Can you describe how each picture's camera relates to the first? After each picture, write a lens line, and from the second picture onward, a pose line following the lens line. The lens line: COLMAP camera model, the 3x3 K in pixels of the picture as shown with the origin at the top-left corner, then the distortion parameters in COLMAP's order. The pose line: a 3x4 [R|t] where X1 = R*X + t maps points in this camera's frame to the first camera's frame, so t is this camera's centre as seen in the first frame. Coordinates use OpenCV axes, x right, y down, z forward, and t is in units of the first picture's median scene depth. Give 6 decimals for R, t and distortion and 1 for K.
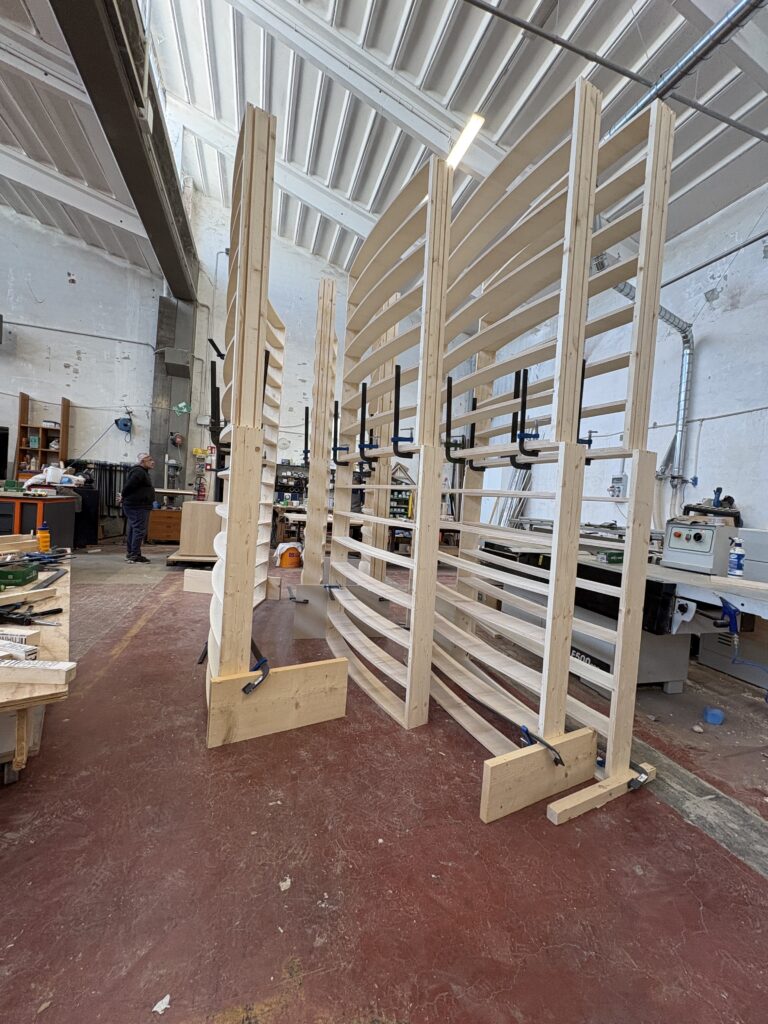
lens RADIAL K [[417.0, 0, 384.0], [0, 417.0, 512.0], [0, 0, 1]] dist [-0.001341, 0.000145]
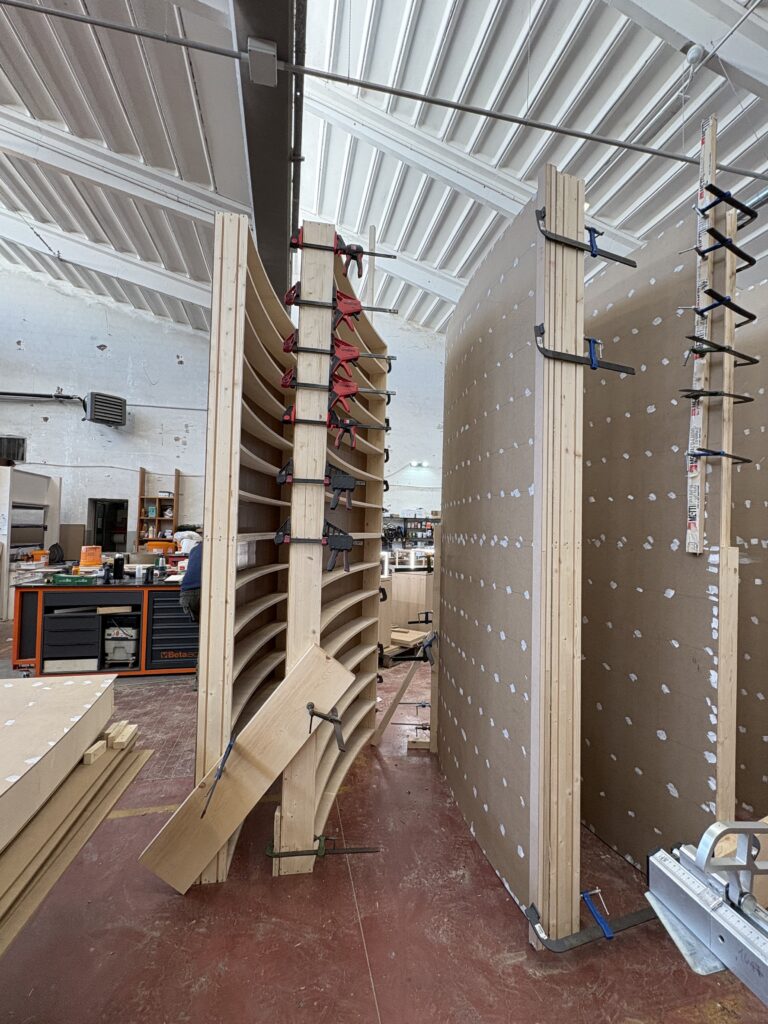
lens RADIAL K [[437.1, 0, 386.4], [0, 437.1, 511.0], [0, 0, 1]] dist [-0.029966, 0.000910]
pose [[0.995451, -0.057610, -0.075890, -0.170743], [0.051637, 0.995581, -0.078436, -0.057084], [0.080074, 0.074160, 0.994026, -0.064634]]
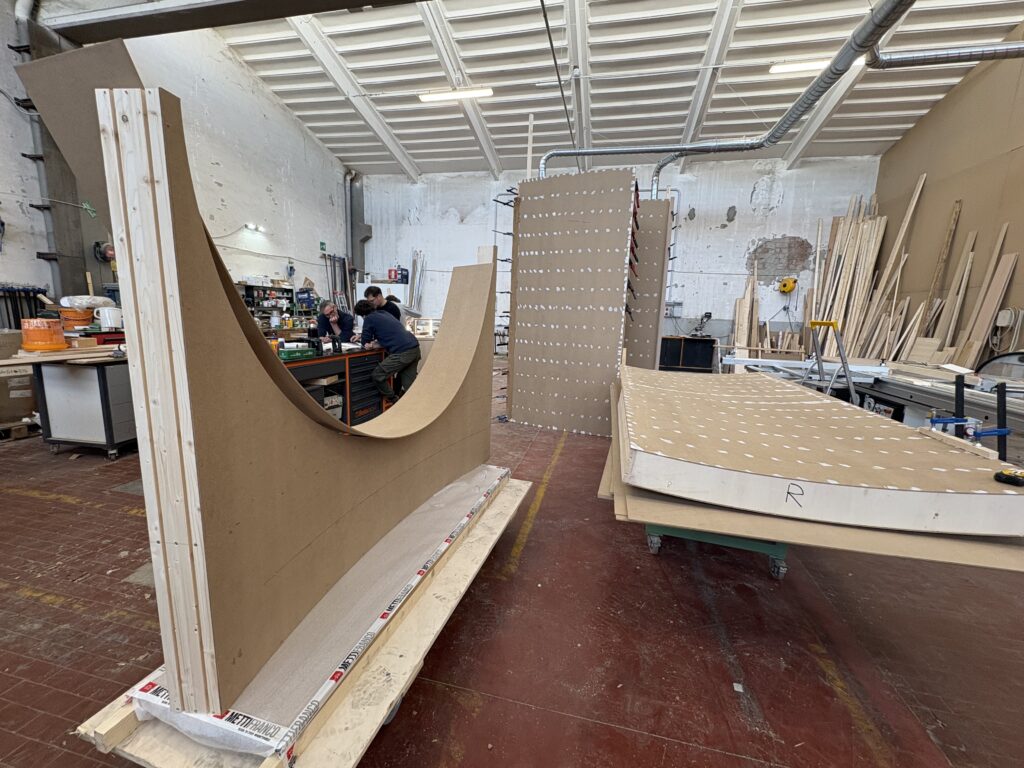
lens RADIAL K [[417.0, 0, 512.9], [0, 417.0, 377.4], [0, 0, 1]] dist [-0.001341, 0.000145]
pose [[0.499186, -0.190192, 0.845364, -0.957076], [0.031226, 0.978928, 0.201803, -0.099681], [-0.865932, -0.074340, 0.494606, -0.002510]]
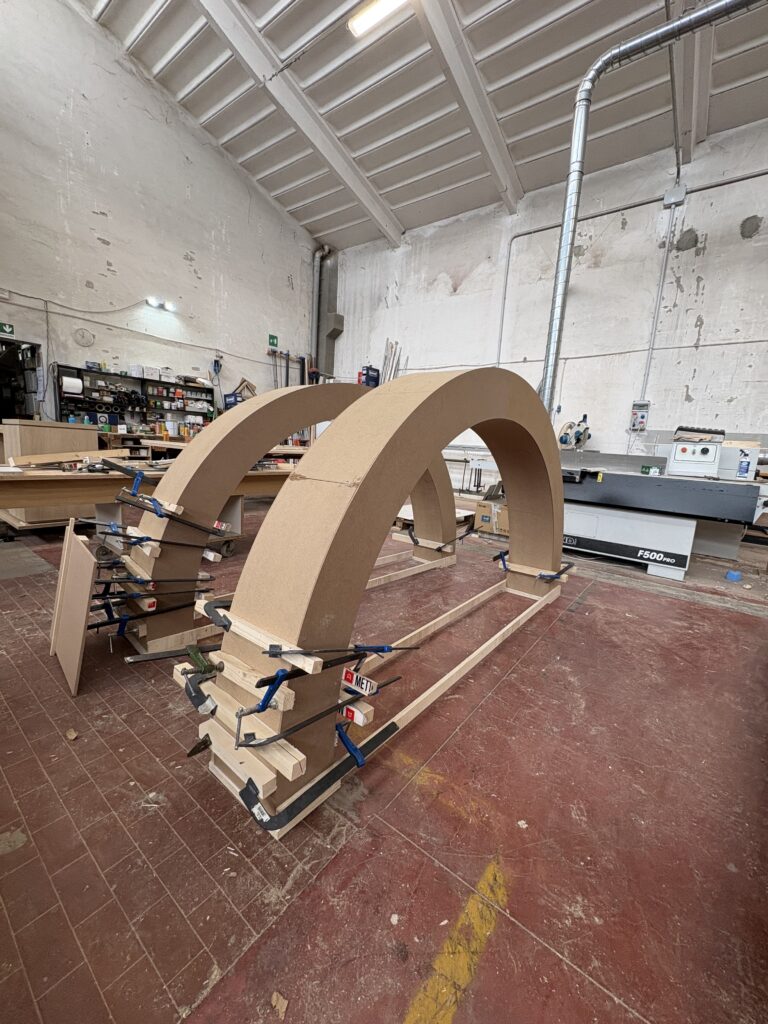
lens RADIAL K [[407.4, 0, 384.0], [0, 407.4, 512.0], [0, 0, 1]] dist [-0.001561, 0.000571]
pose [[0.817614, -0.117593, 0.563630, -0.335296], [0.015763, 0.983126, 0.182249, -0.000251], [-0.575551, -0.140125, 0.805671, 0.209870]]
